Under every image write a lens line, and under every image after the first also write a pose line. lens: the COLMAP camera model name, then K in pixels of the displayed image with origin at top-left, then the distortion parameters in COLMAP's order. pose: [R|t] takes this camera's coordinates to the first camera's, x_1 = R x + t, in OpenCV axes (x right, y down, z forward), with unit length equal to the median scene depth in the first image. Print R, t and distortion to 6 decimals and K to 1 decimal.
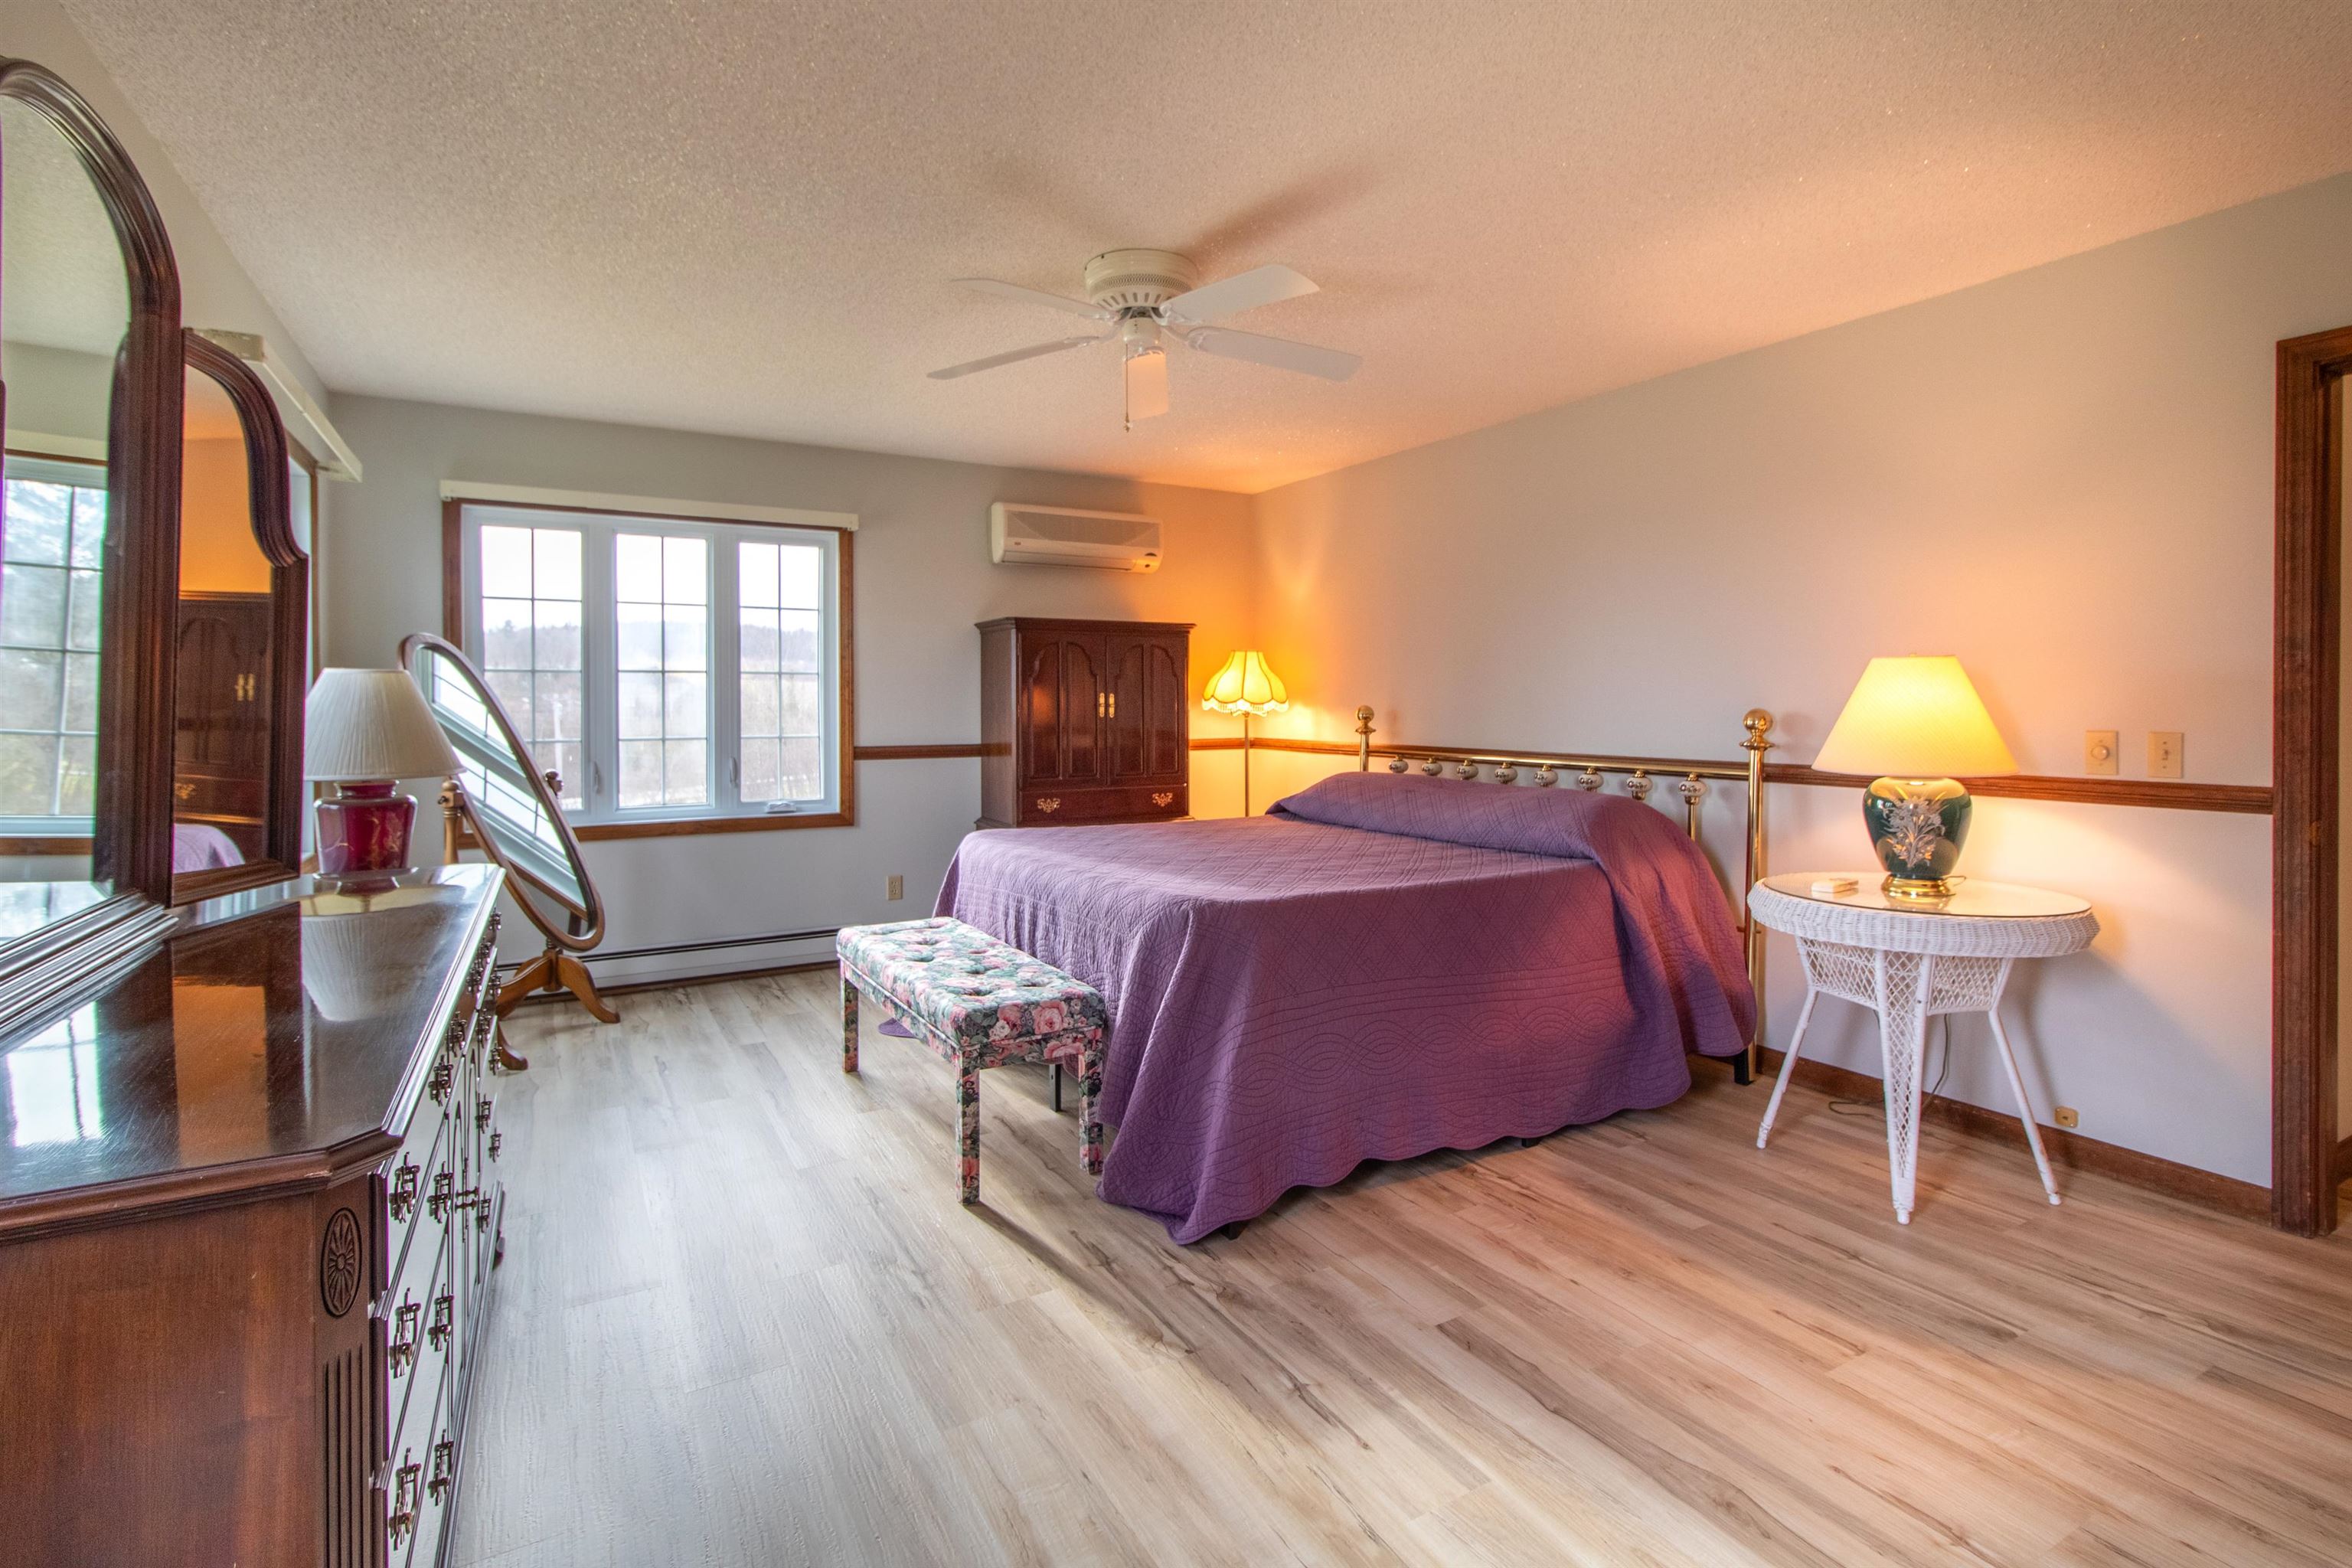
lens RADIAL K [[1110.1, 0, 1176.9], [0, 1110.1, 697.2], [0, 0, 1]] dist [0.000029, 0.000090]
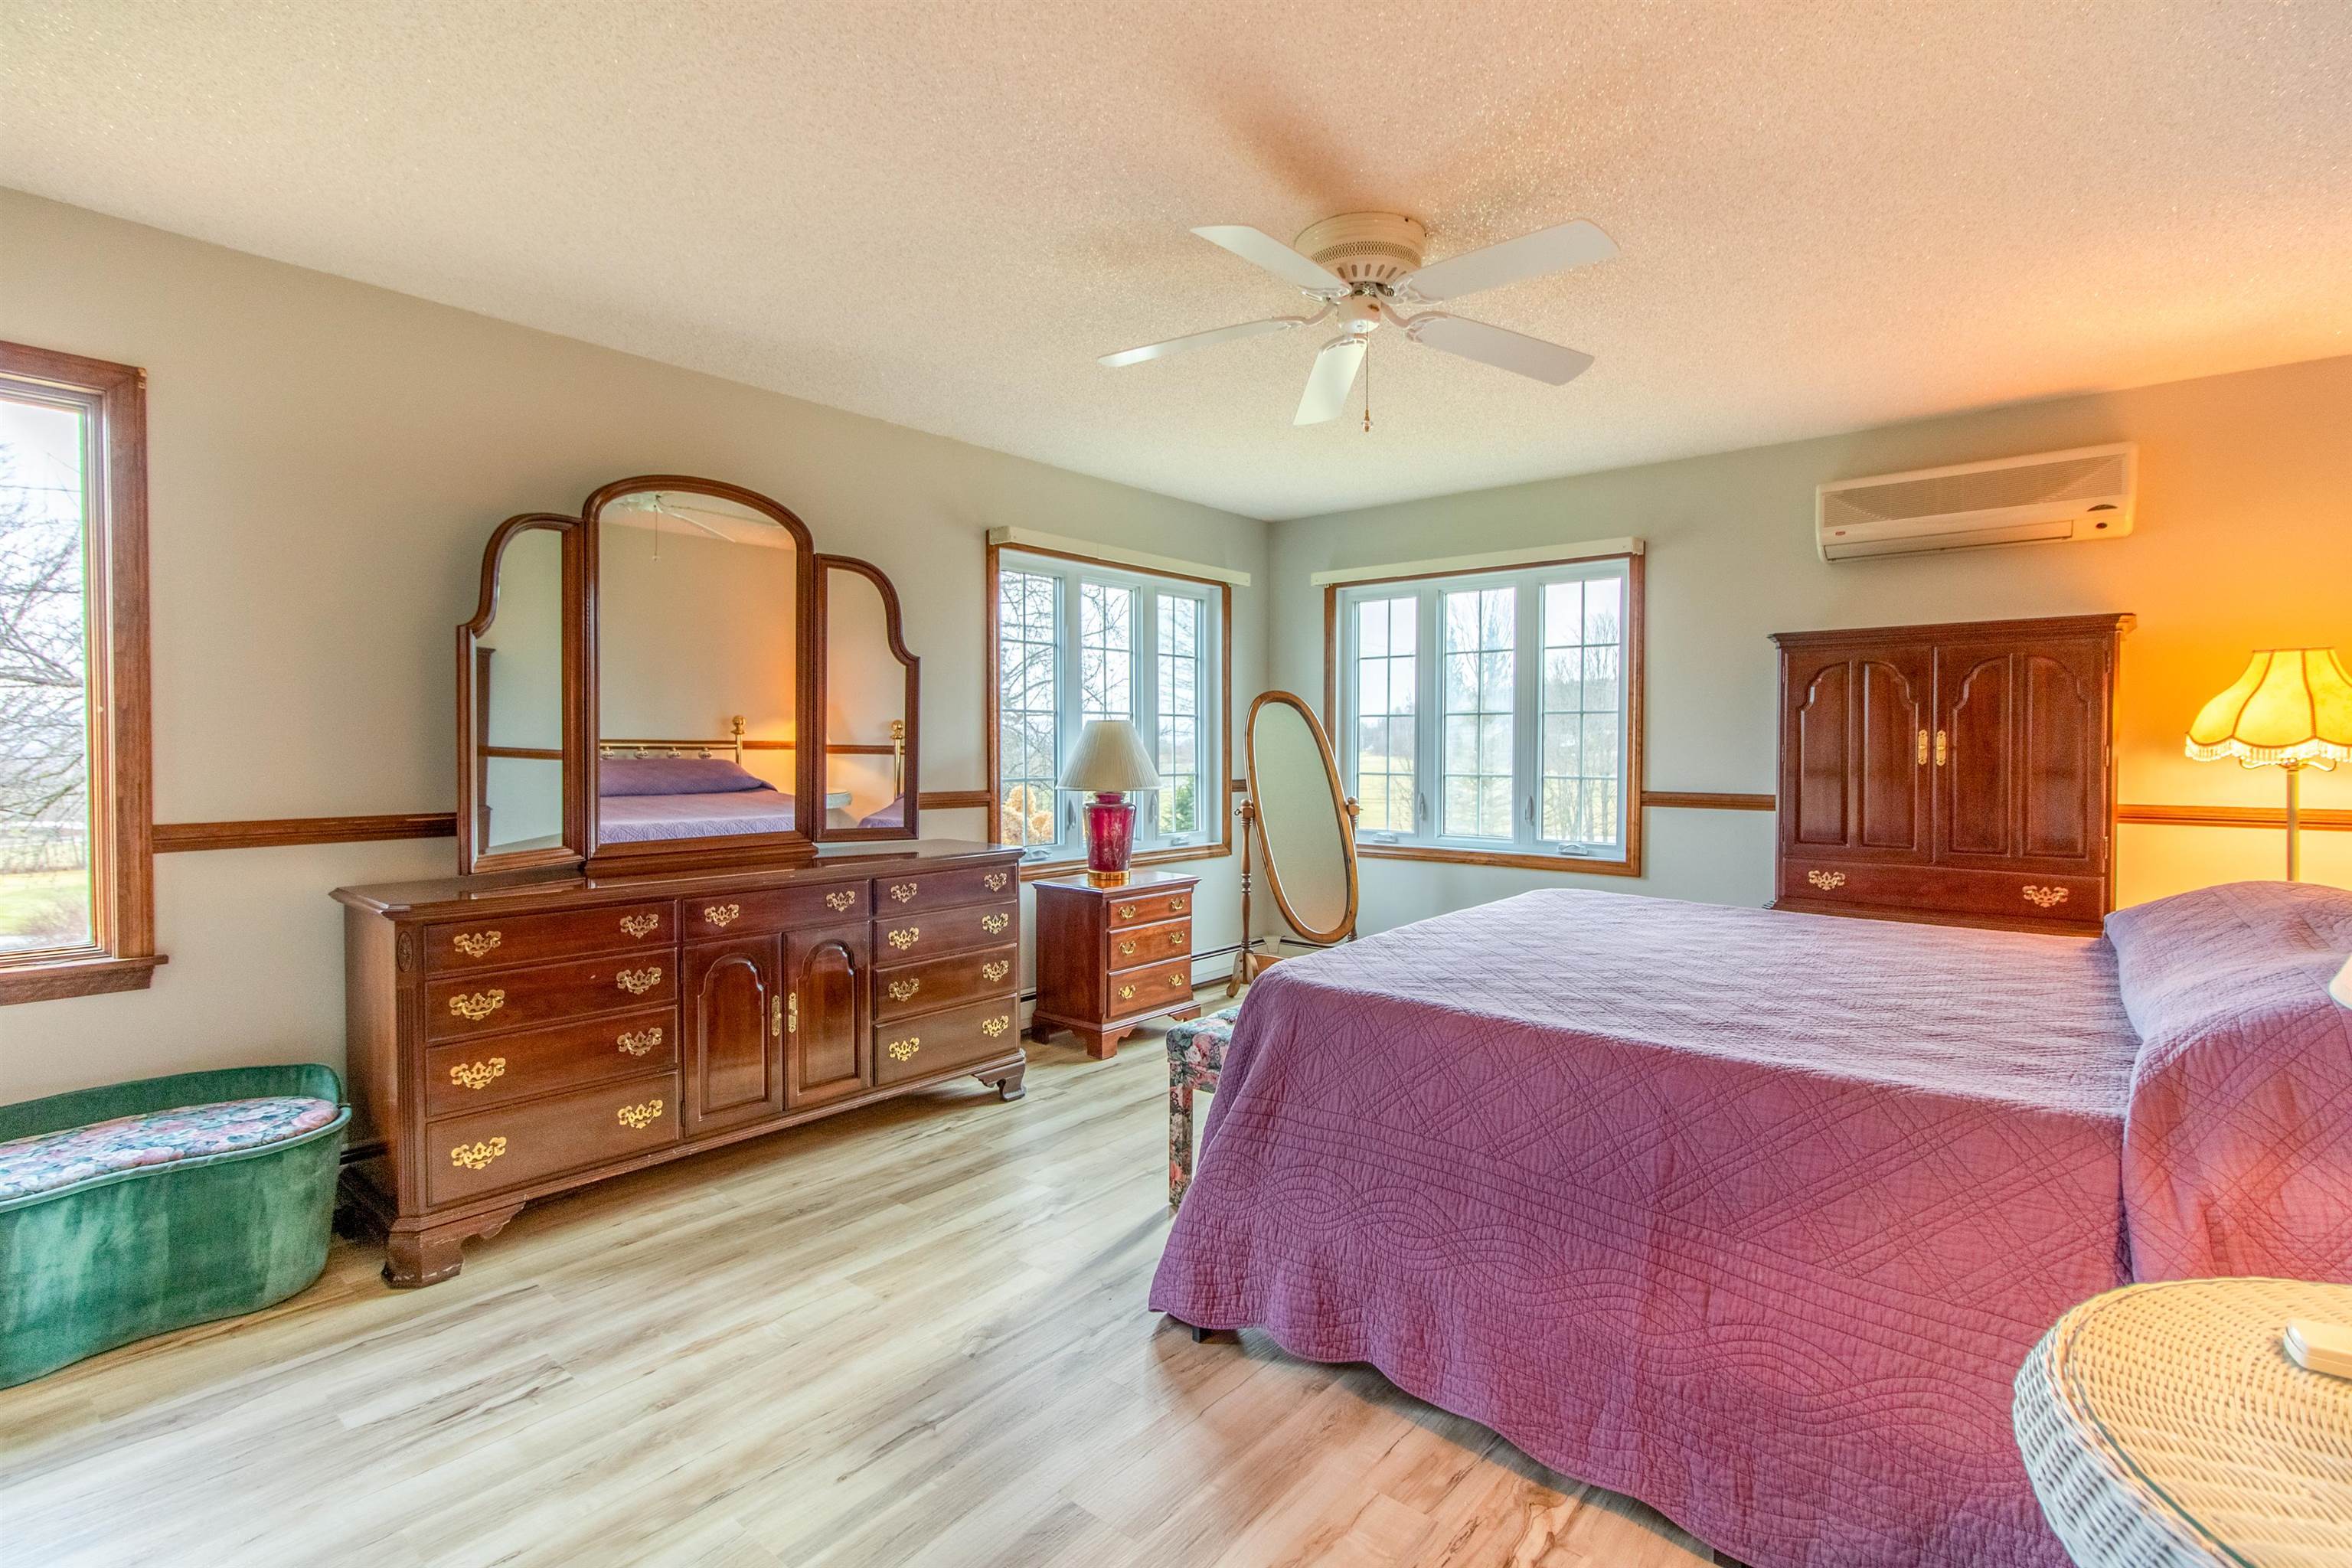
lens RADIAL K [[1087.9, 0, 1175.1], [0, 1087.9, 765.0], [0, 0, 1]] dist [0.001732, 0.000260]
pose [[0.347165, 0.020653, -0.937577, 0.424416], [0.001518, 0.999744, 0.022585, 0.002078], [0.937803, -0.009264, 0.347045, 0.338420]]
